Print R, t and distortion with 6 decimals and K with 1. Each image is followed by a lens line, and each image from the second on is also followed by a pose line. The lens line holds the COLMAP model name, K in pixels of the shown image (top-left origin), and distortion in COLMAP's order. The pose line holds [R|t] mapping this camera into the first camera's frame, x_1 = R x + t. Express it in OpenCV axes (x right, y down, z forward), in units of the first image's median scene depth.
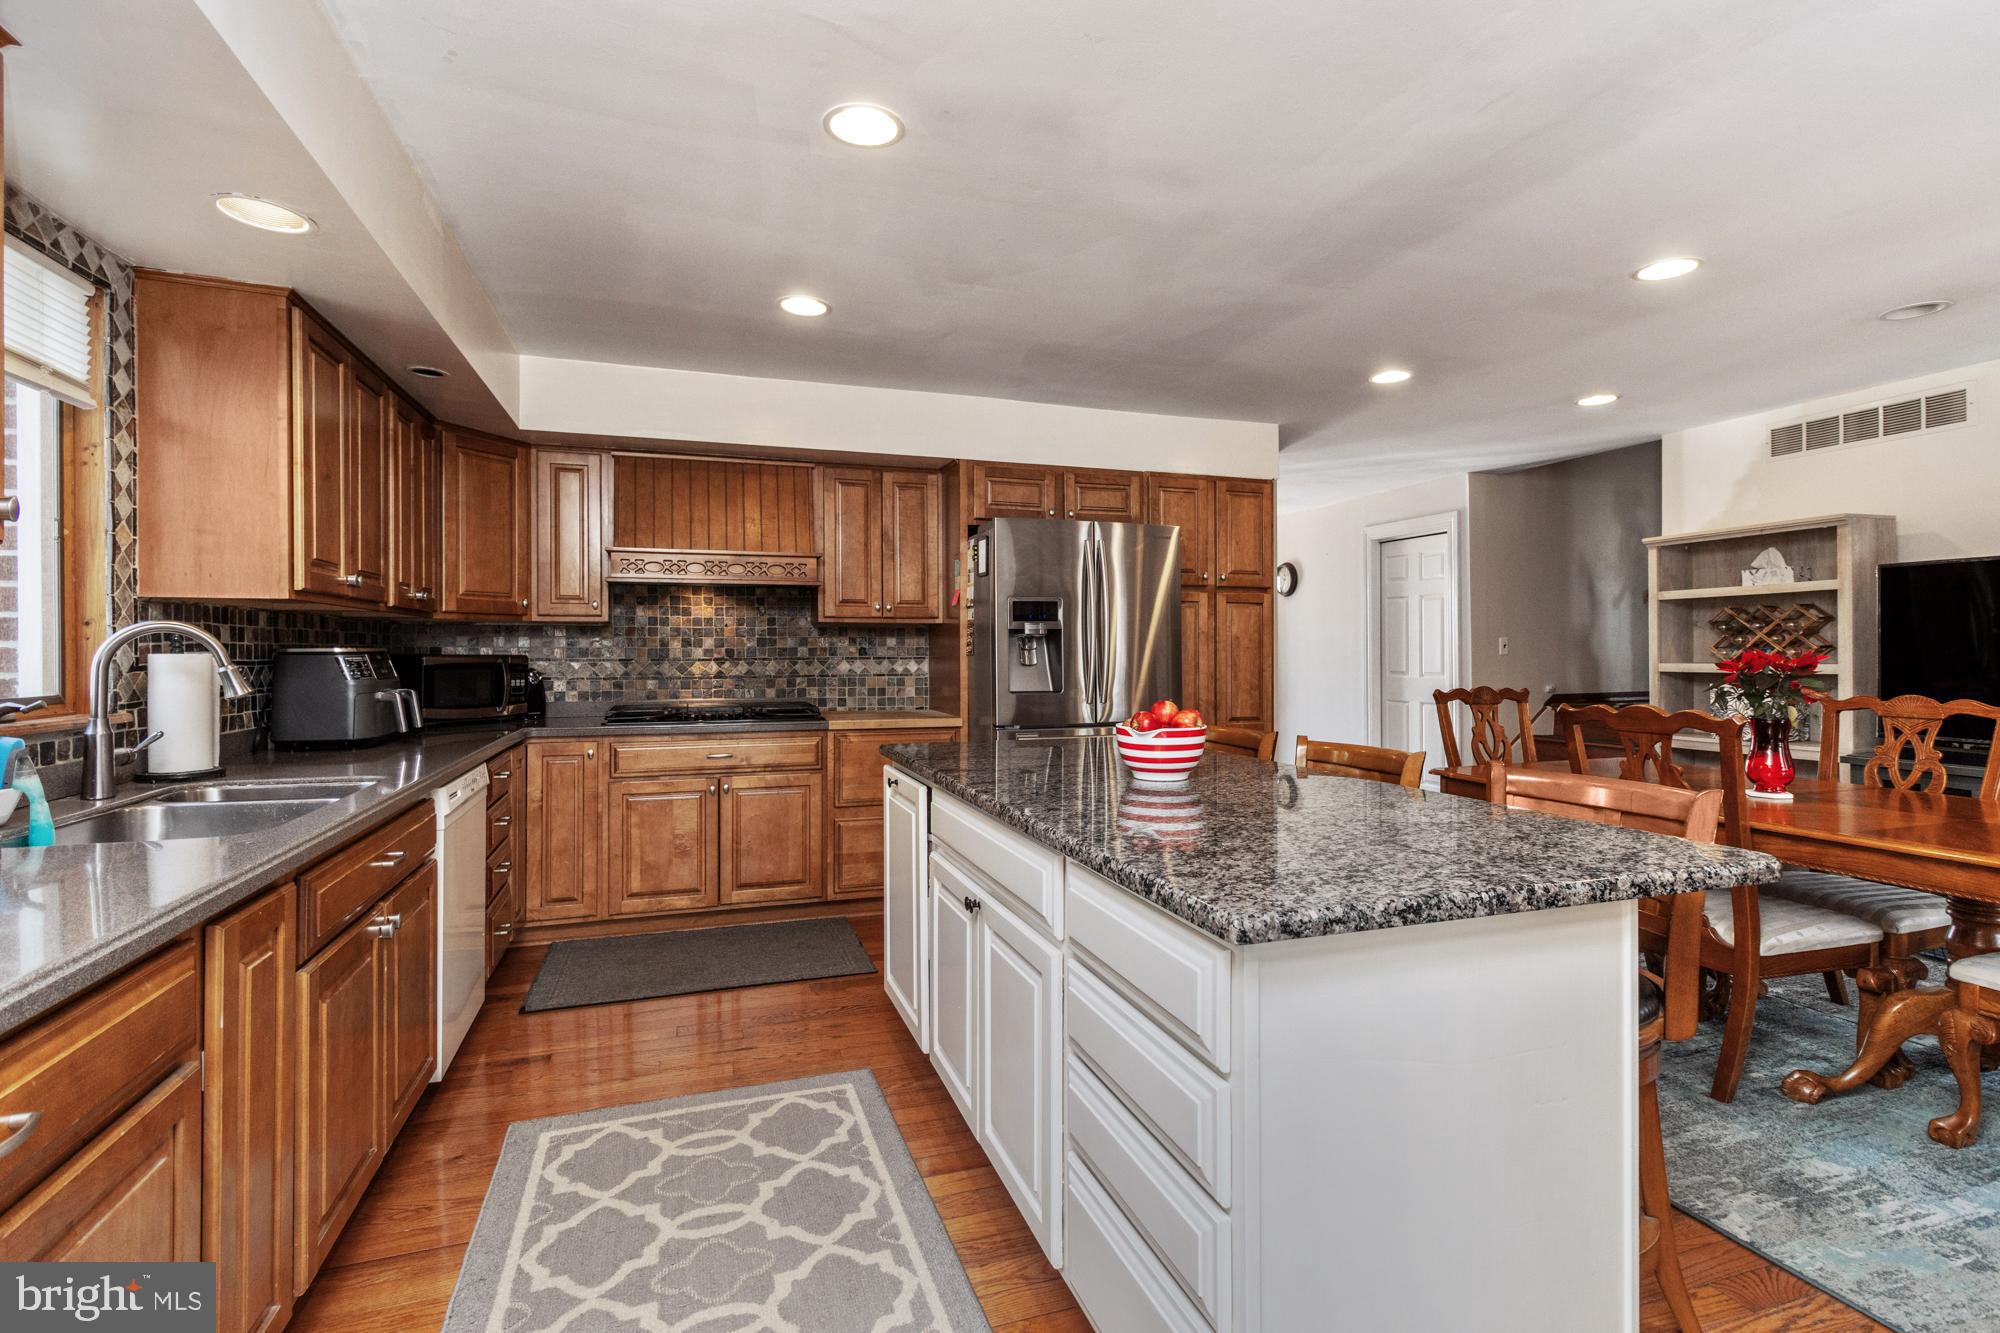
lens RADIAL K [[933.1, 0, 1008.3], [0, 933.1, 645.9], [0, 0, 1]] dist [0.002612, 0.001369]
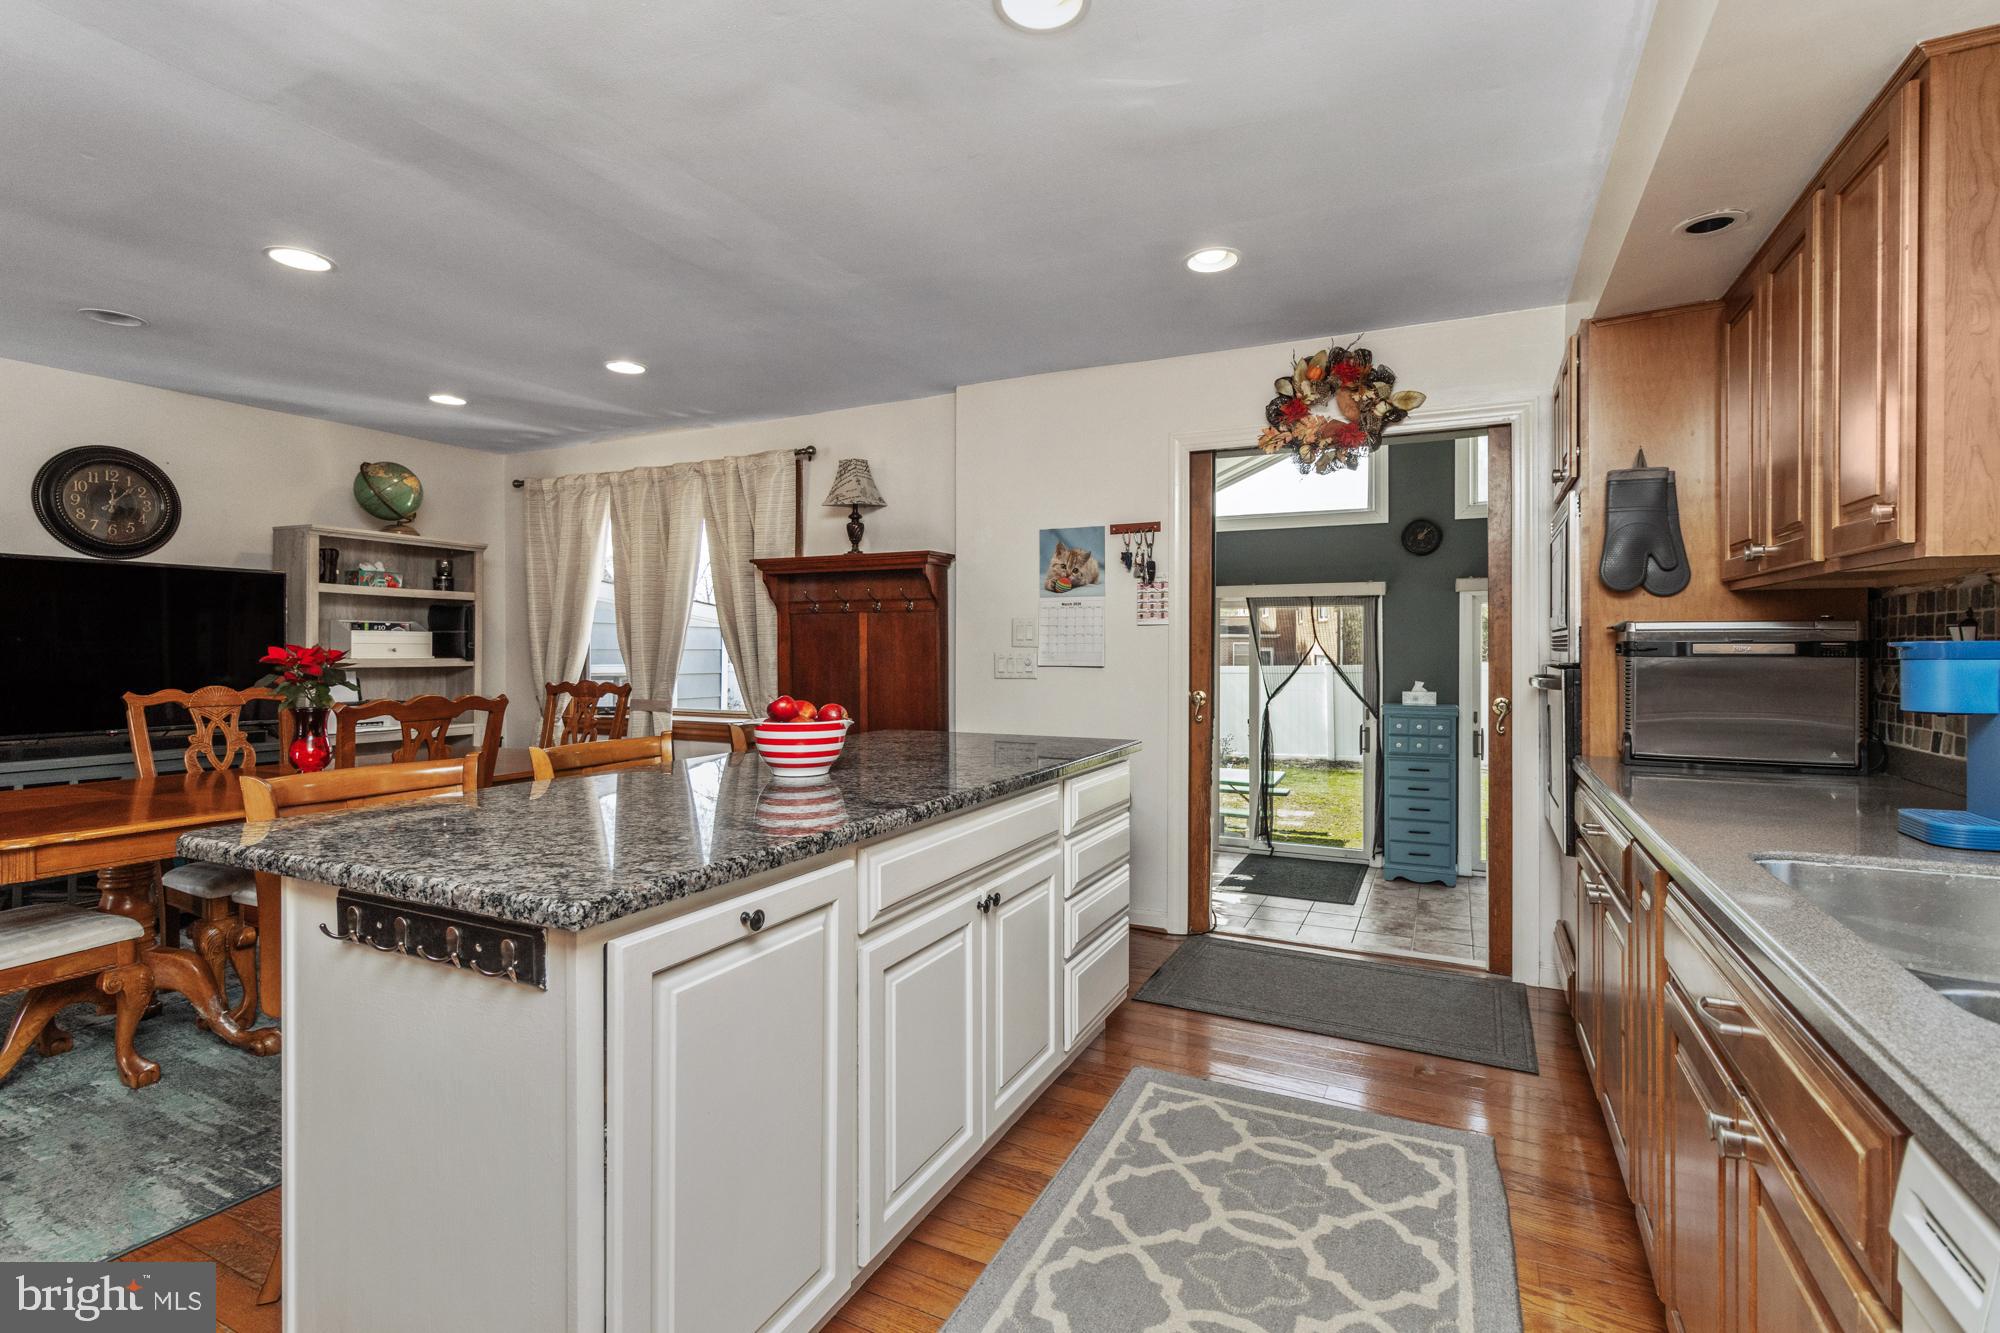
lens RADIAL K [[933.1, 0, 991.8], [0, 933.1, 661.5], [0, 0, 1]] dist [0.002612, 0.001369]
pose [[-0.707906, -0.007974, 0.706262, -0.411285], [-0.001121, 0.999948, 0.010166, 0.009827], [-0.706306, 0.006405, -0.707878, 0.982294]]
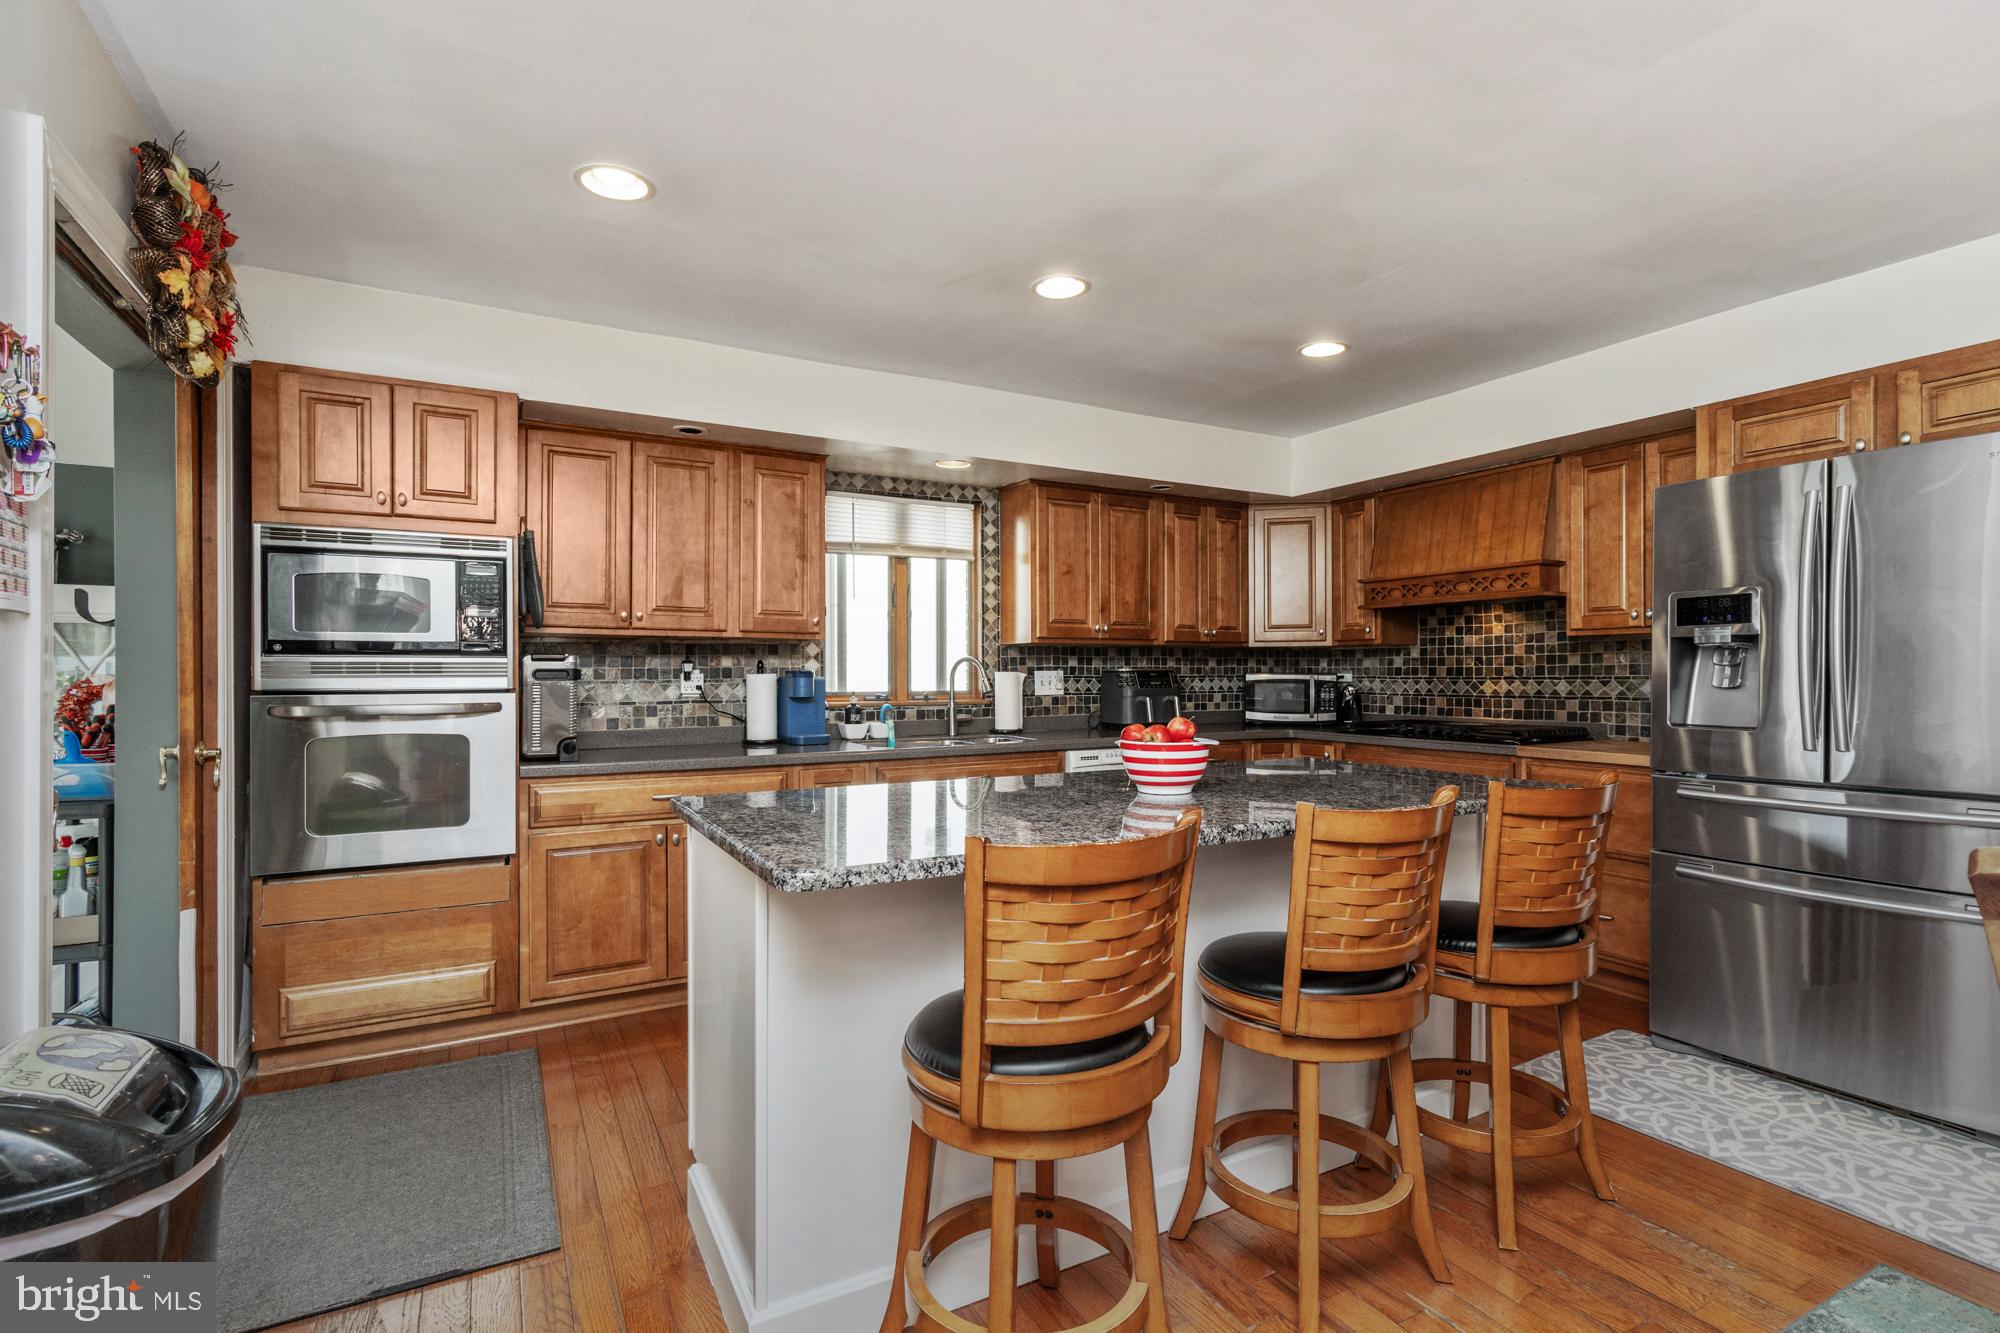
lens RADIAL K [[933.1, 0, 1000.2], [0, 933.1, 672.0], [0, 0, 1]] dist [0.002612, 0.001369]
pose [[0.173815, -0.003082, -0.984774, 0.707439], [0.007355, 0.999971, -0.001831, 0.007715], [0.984751, -0.006925, 0.173832, 0.402736]]
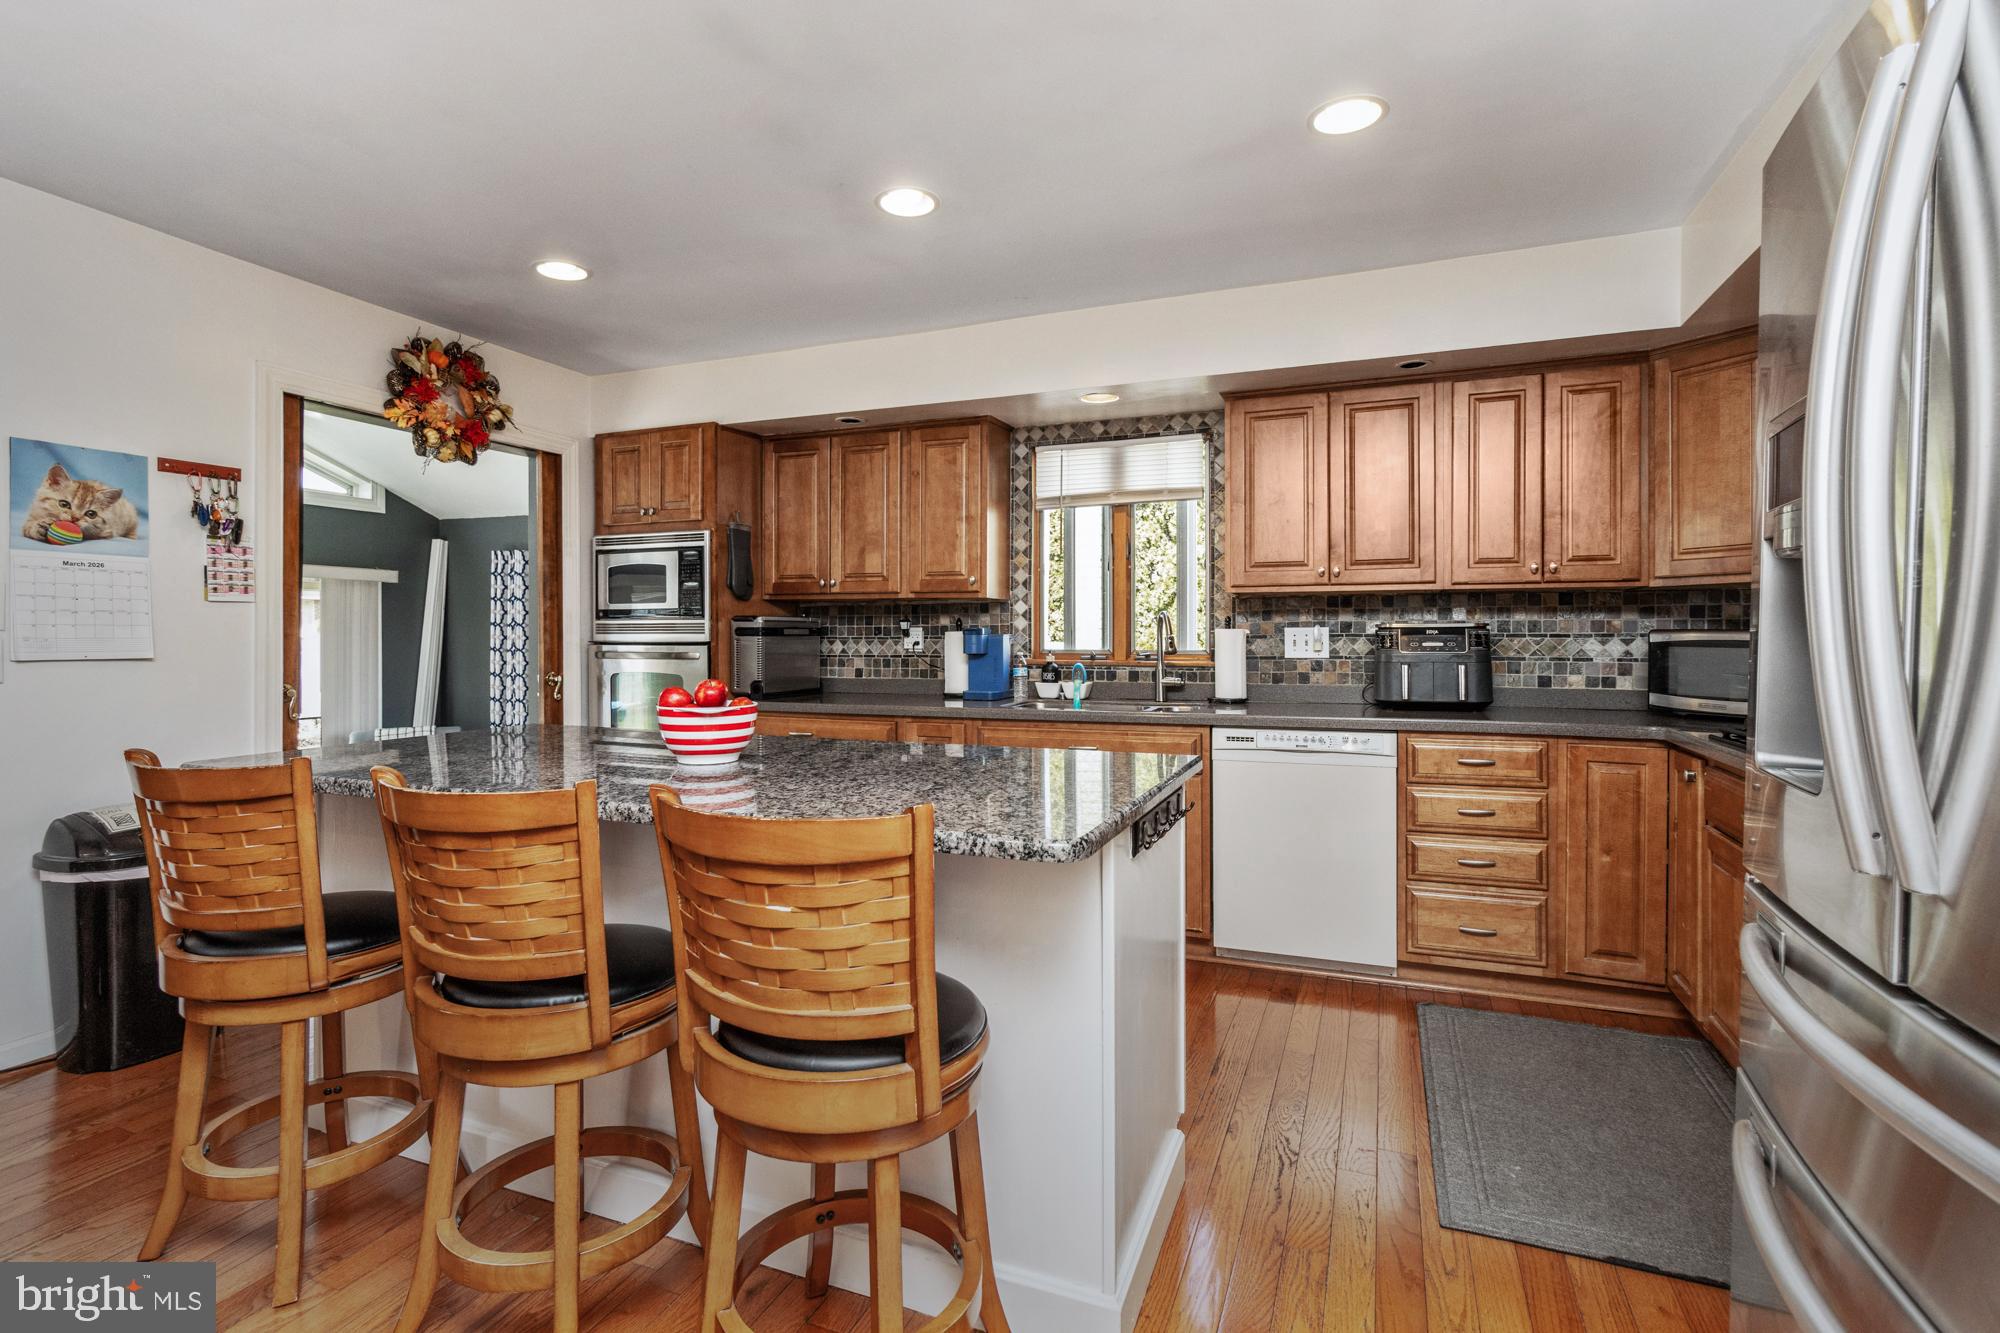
lens RADIAL K [[933.1, 0, 1000.5], [0, 933.1, 631.5], [0, 0, 1]] dist [0.002612, 0.001369]
pose [[-0.655930, 0.001090, -0.754821, 0.418110], [0.004891, 0.999984, -0.002806, 0.009704], [0.754806, -0.005532, -0.655925, 1.142189]]
